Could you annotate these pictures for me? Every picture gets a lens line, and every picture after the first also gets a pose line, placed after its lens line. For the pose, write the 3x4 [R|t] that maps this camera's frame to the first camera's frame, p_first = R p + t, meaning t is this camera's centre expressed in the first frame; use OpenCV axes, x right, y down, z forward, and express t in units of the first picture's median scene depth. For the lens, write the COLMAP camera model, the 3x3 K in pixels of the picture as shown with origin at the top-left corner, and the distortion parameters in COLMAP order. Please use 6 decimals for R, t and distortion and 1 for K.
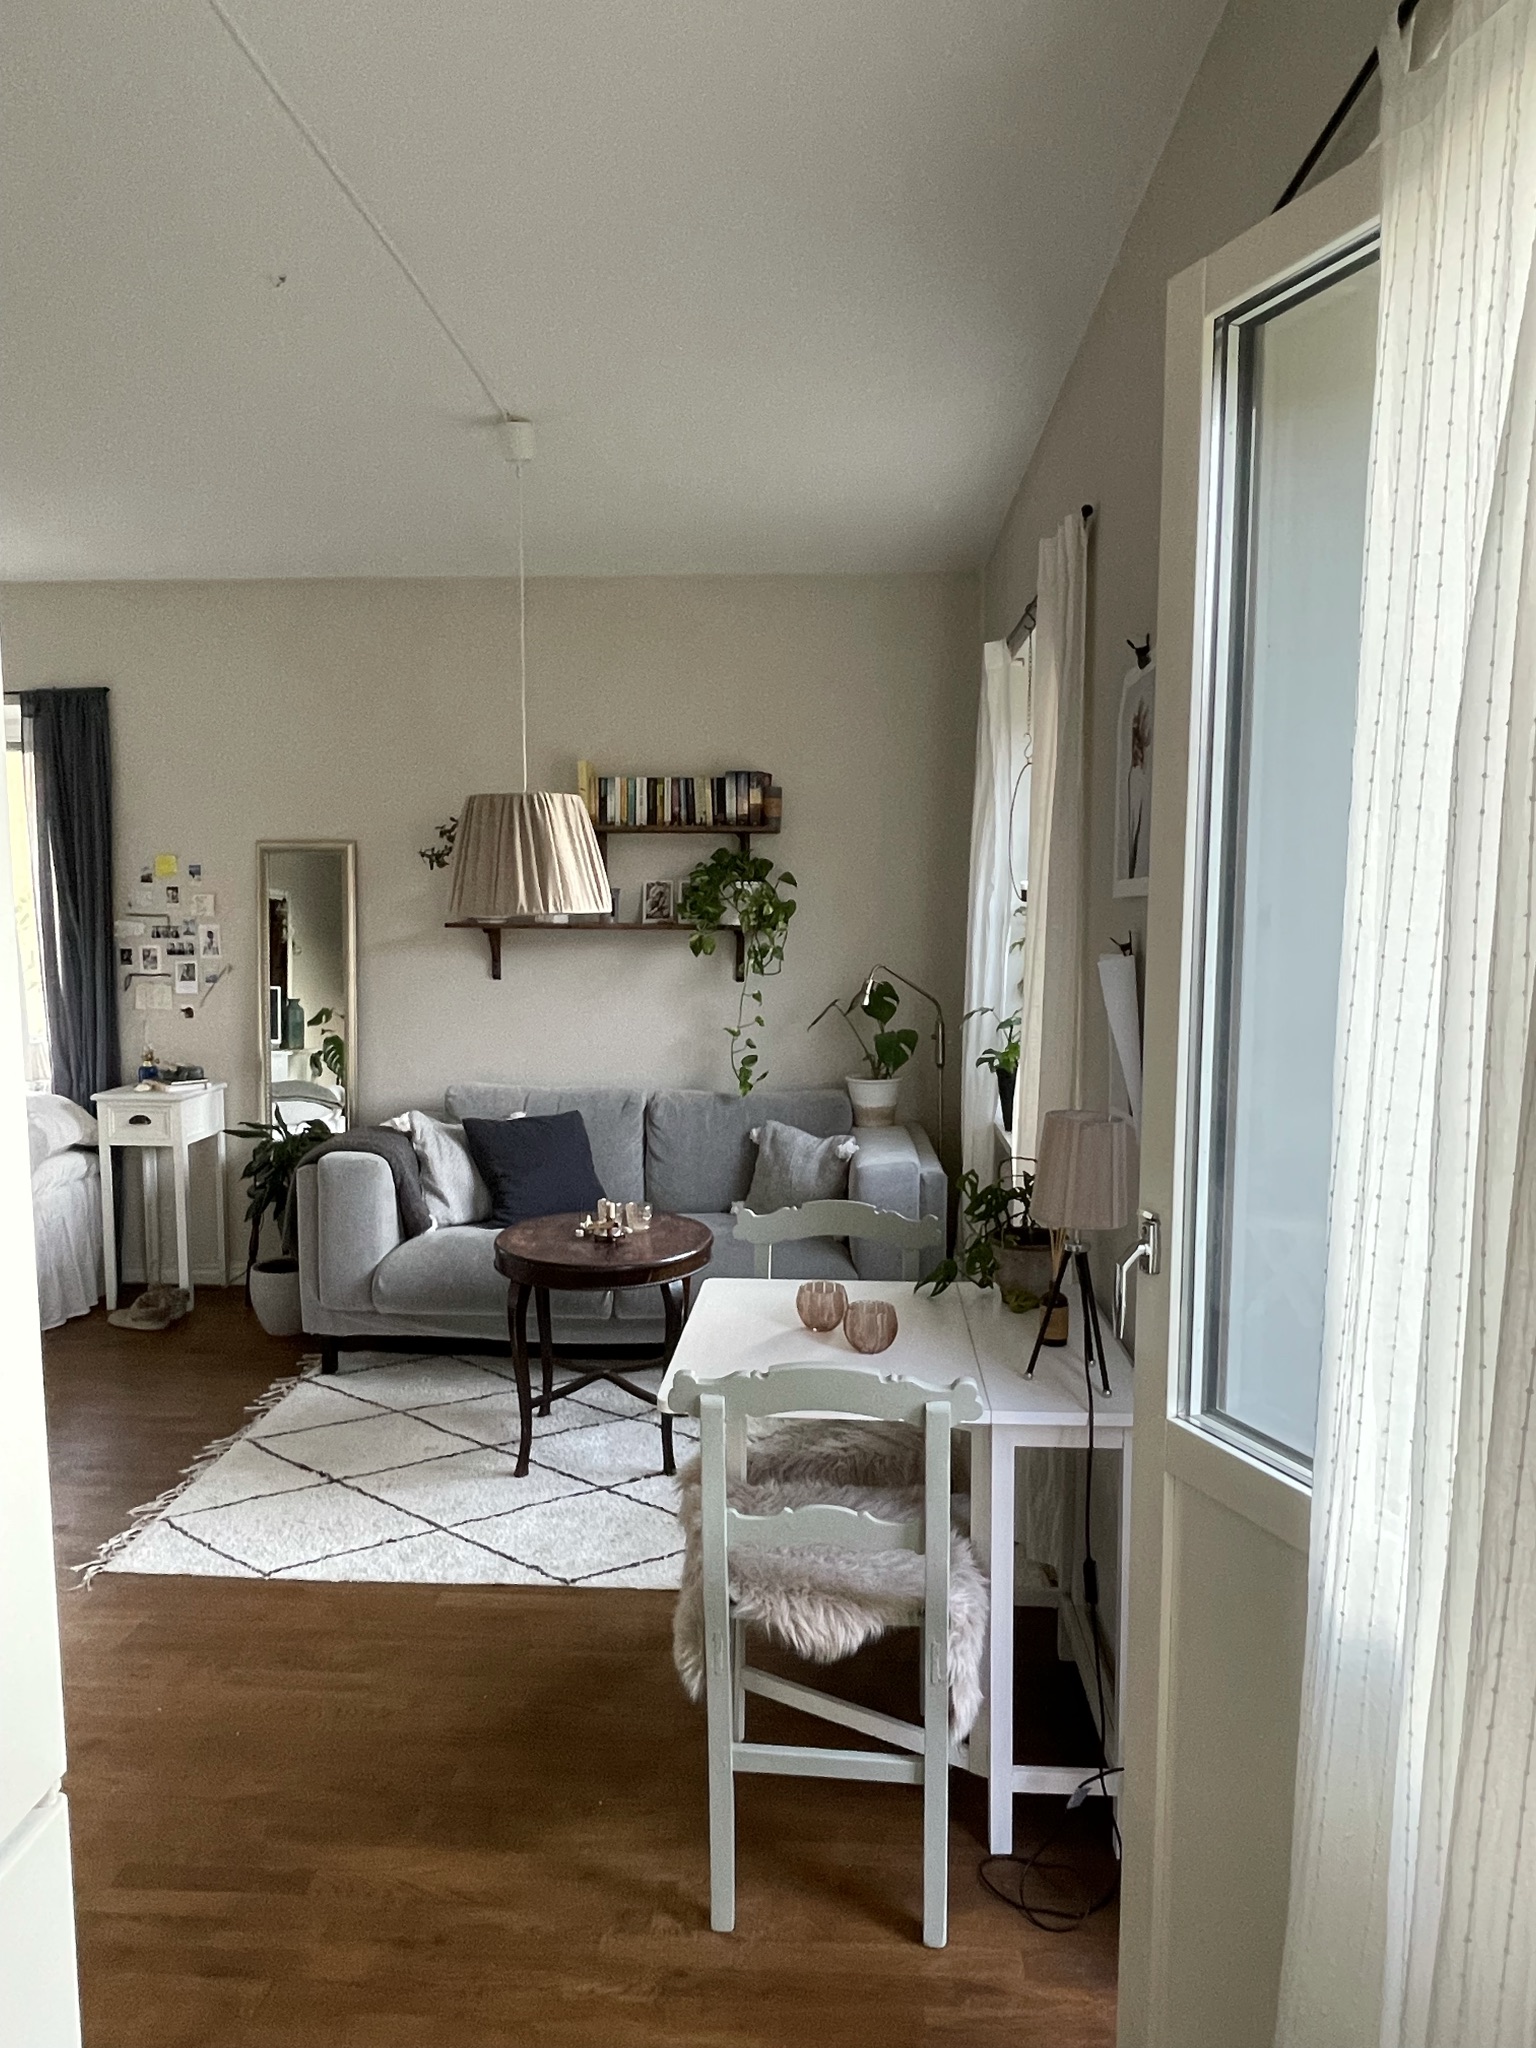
lens RADIAL K [[1332.5, 0, 768.0], [0, 1332.5, 1024.0], [0, 0, 1]] dist [0.001449, 0.001312]
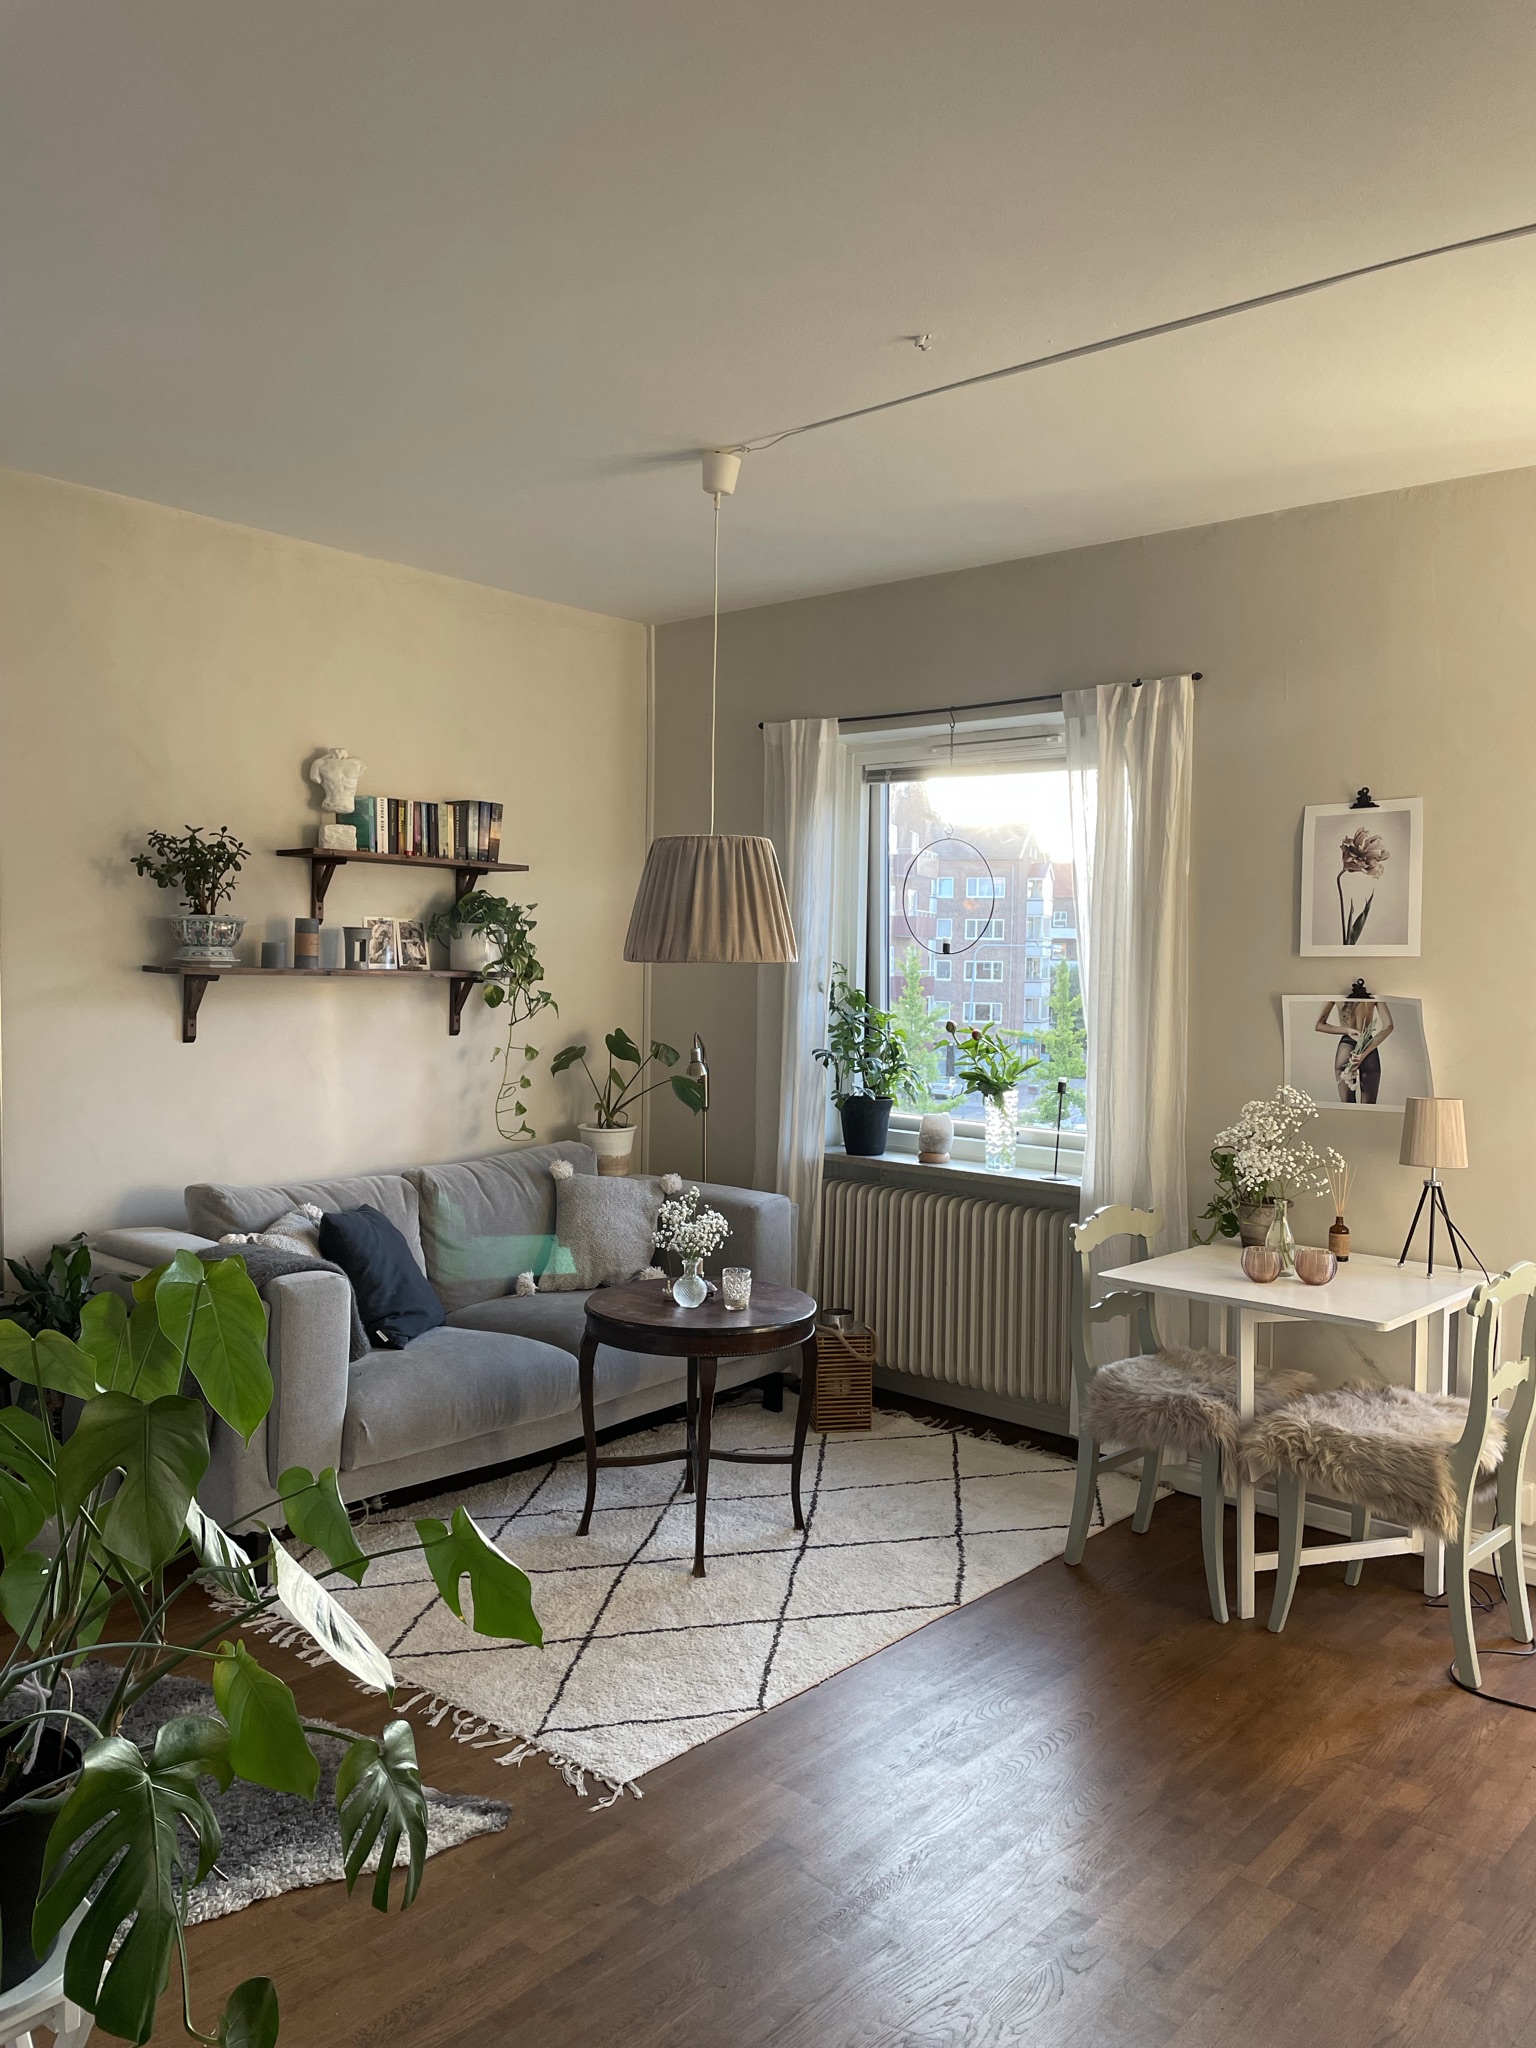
lens RADIAL K [[1533.7, 0, 768.0], [0, 1533.7, 1024.0], [0, 0, 1]] dist [-0.001780, -0.001953]
pose [[0.615512, -0.020954, 0.787849, -0.715912], [0.052665, 0.998506, -0.014589, -0.014458], [-0.786366, 0.050472, 0.615696, 0.216797]]
